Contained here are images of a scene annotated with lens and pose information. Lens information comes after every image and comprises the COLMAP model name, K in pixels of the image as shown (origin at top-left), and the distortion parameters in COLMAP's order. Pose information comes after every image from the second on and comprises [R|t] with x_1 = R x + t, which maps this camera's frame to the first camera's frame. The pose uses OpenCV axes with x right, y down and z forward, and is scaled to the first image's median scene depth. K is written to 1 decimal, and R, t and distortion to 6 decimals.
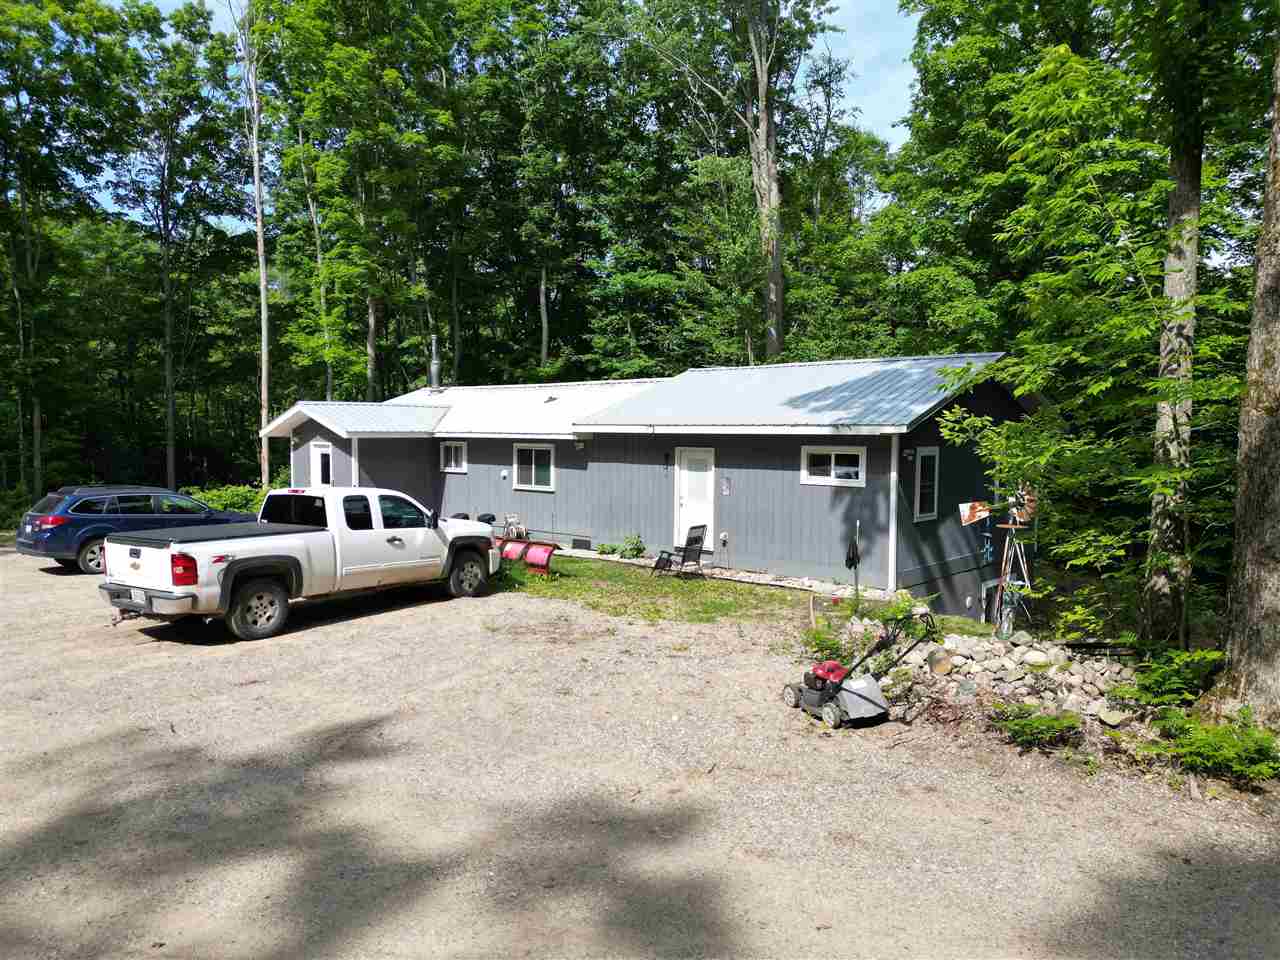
lens RADIAL K [[901.8, 0, 641.1], [0, 901.8, 485.0], [0, 0, 1]] dist [0.038326, -0.004500]
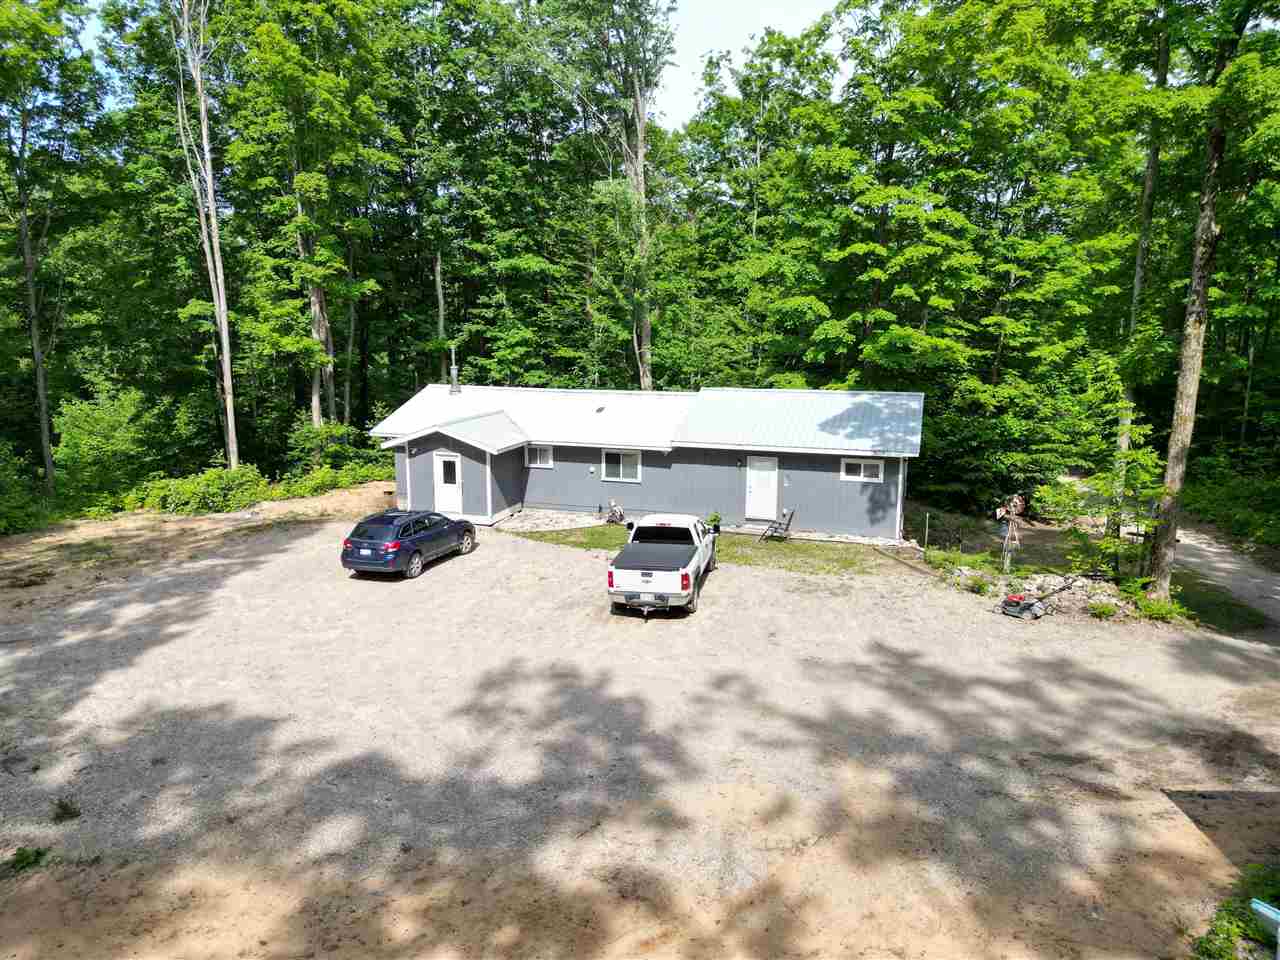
lens RADIAL K [[901.8, 0, 641.1], [0, 901.8, 485.0], [0, 0, 1]] dist [0.038326, -0.004500]
pose [[0.916695, -0.075859, 0.392321, -0.650500], [0.025499, 0.990919, 0.132022, -0.176220], [-0.398773, -0.111020, 0.910305, -0.316663]]
